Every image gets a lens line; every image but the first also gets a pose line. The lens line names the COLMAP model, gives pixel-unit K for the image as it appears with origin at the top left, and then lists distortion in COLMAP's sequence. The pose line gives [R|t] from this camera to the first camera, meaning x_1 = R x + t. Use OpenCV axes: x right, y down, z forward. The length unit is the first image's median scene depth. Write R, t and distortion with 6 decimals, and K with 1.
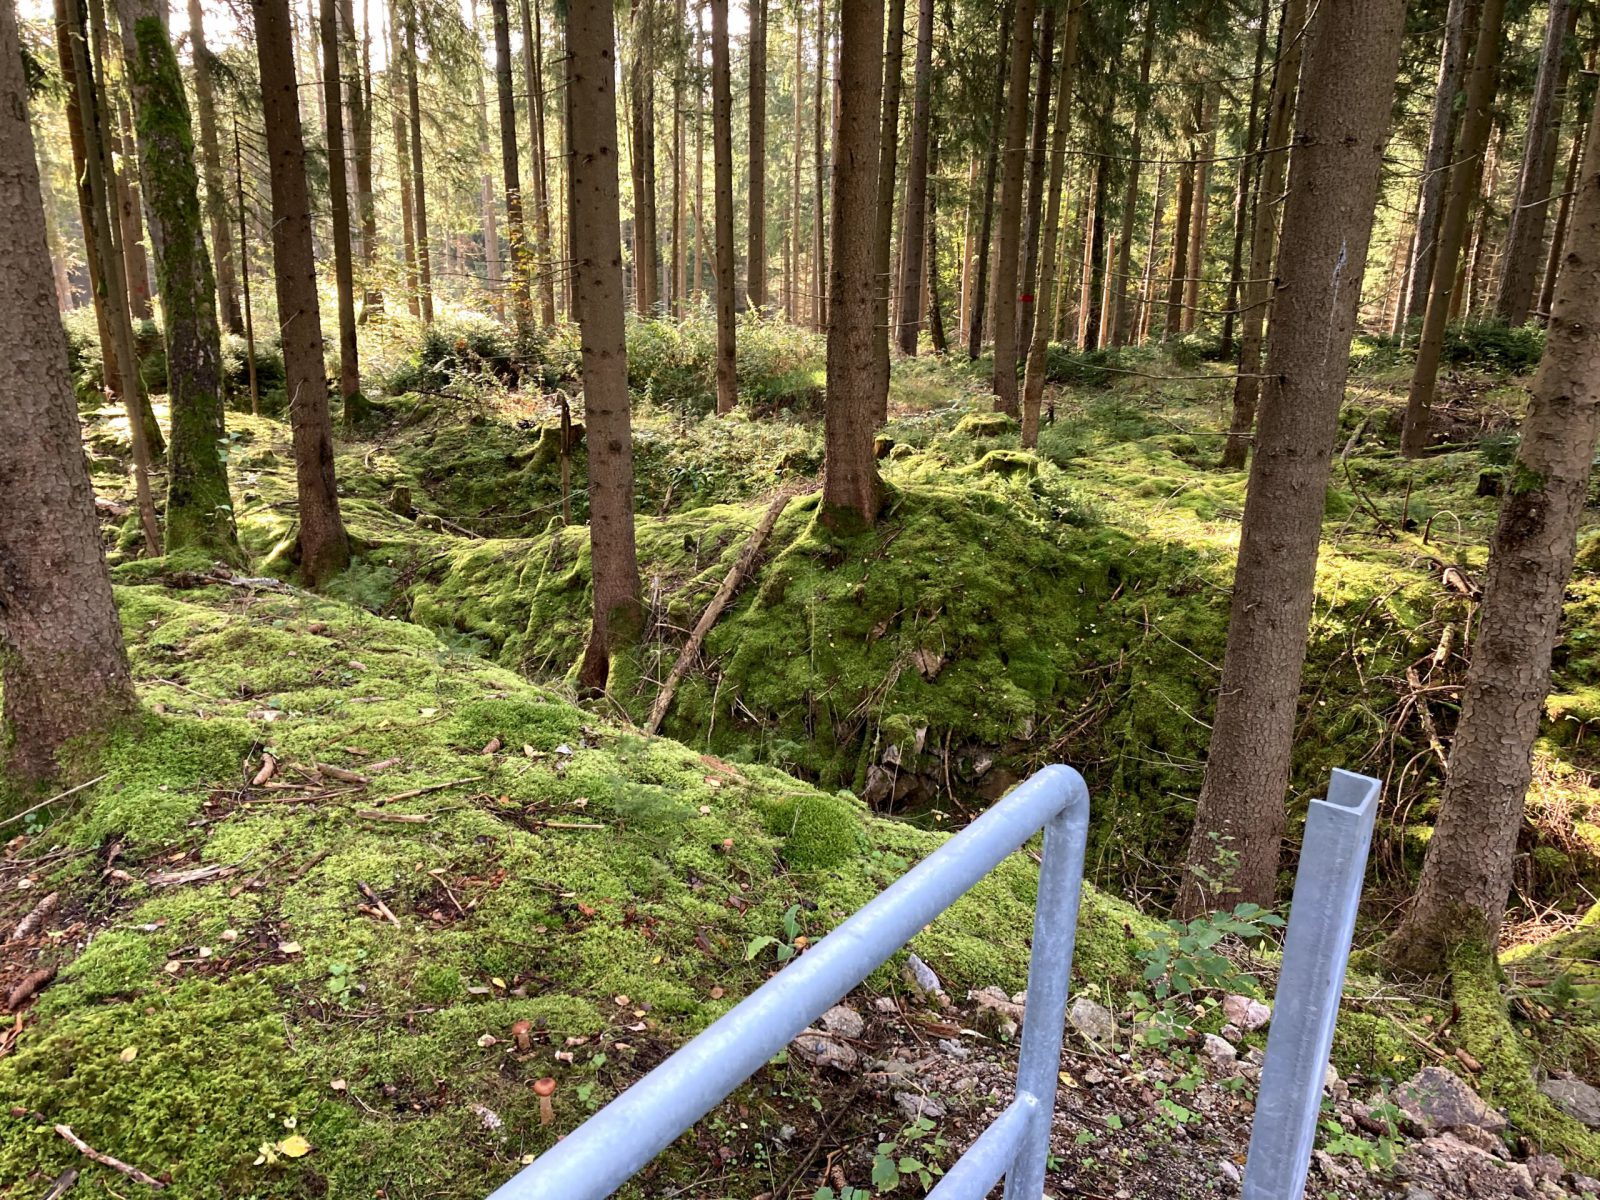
lens RADIAL K [[1338.7, 0, 778.5], [0, 1338.7, 605.9], [0, 0, 1]] dist [0.149046, -0.363031]
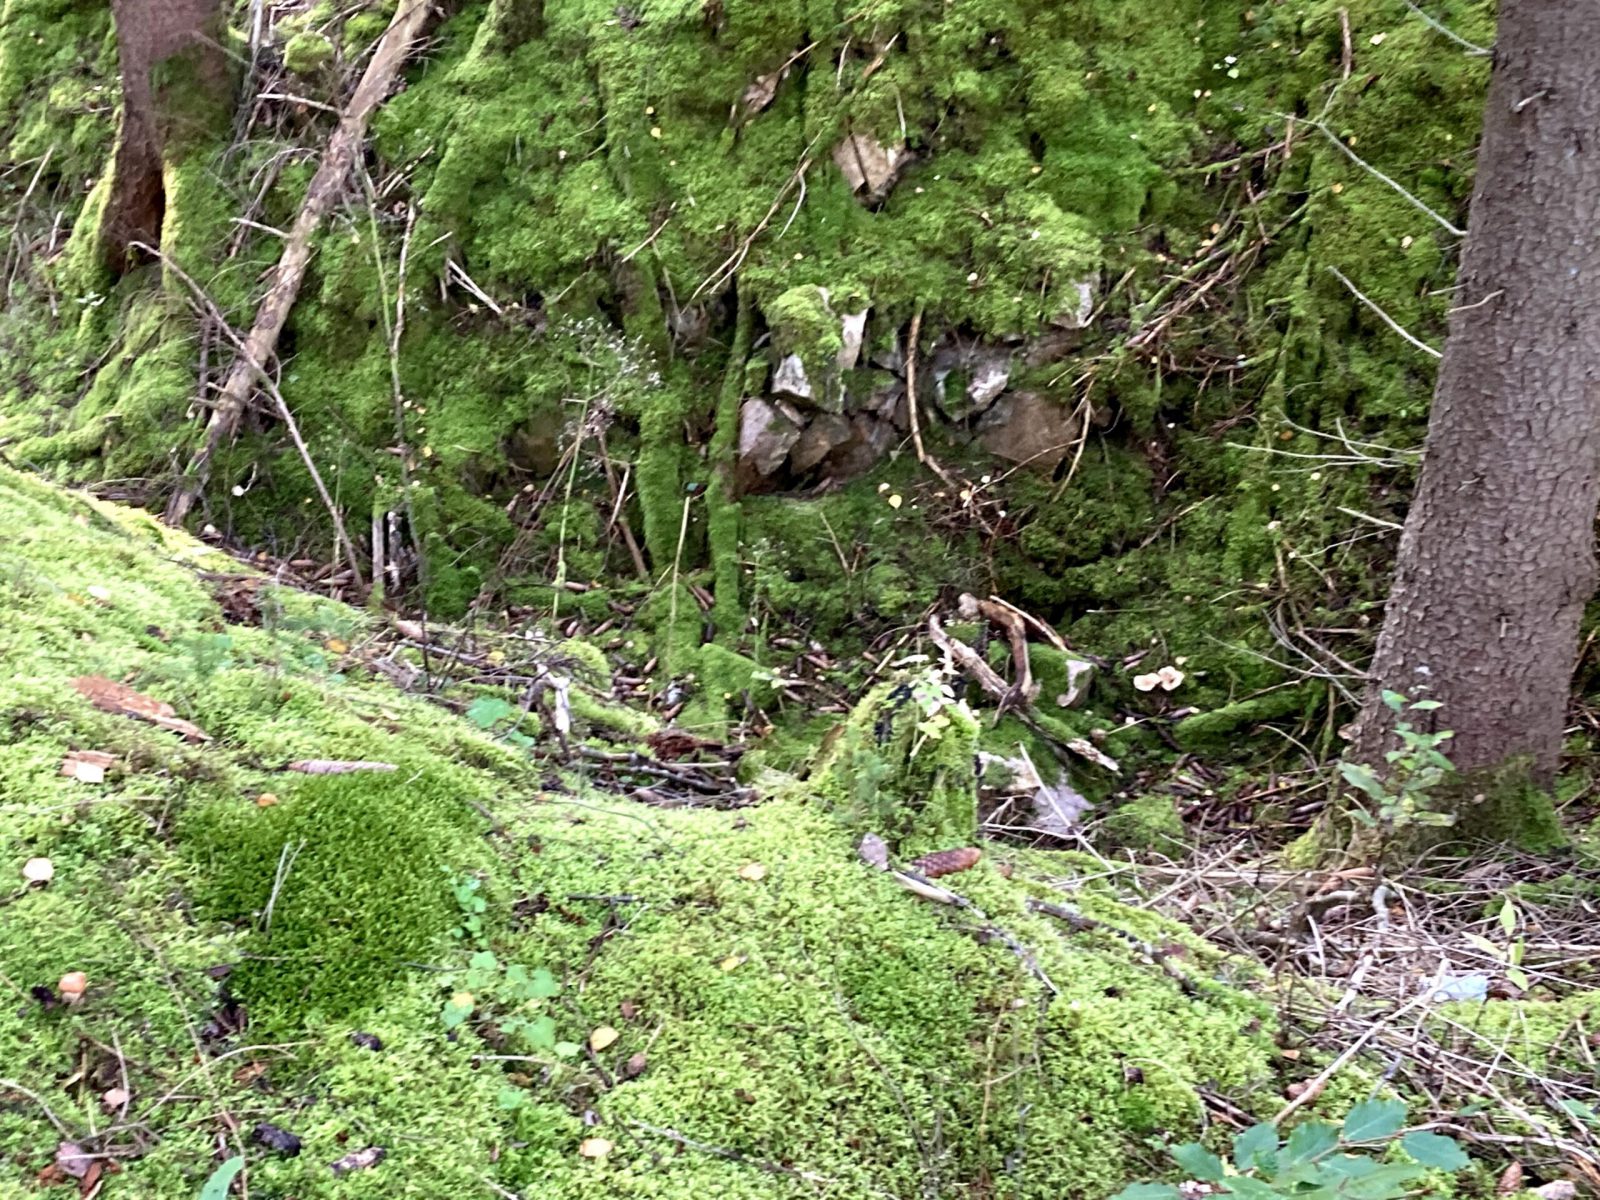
lens RADIAL K [[2577.9, 0, 800.0], [0, 2577.9, 600.0], [0, 0, 1]] dist [0.320133, -1.346680]
pose [[0.998676, -0.045931, 0.023176, 0.061637], [0.038321, 0.964688, 0.260592, -0.046045], [-0.034327, -0.259358, 0.965171, 0.114323]]
